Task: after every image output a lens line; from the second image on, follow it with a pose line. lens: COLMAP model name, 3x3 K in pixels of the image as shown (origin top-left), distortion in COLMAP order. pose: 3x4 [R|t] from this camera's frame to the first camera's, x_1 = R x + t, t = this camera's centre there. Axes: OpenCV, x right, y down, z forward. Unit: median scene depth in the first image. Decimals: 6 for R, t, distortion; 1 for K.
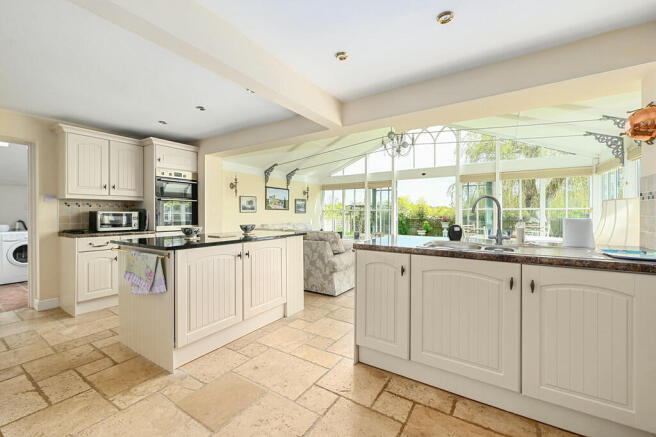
lens RADIAL K [[271.0, 0, 327.3], [0, 271.0, 216.0], [0, 0, 1]] dist [0.000005, 0.000907]
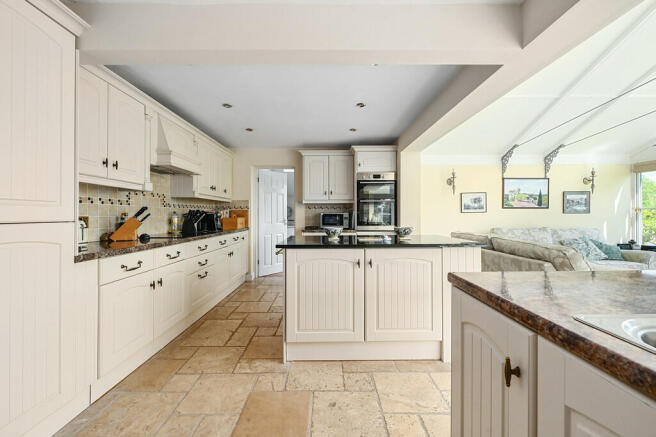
lens RADIAL K [[271.0, 0, 327.6], [0, 271.0, 215.4], [0, 0, 1]] dist [0.000005, 0.000907]
pose [[0.543904, 0.000804, -0.839147, 0.226401], [-0.005467, 0.999982, -0.002586, -0.000596], [0.839130, 0.005994, 0.543898, 0.304584]]
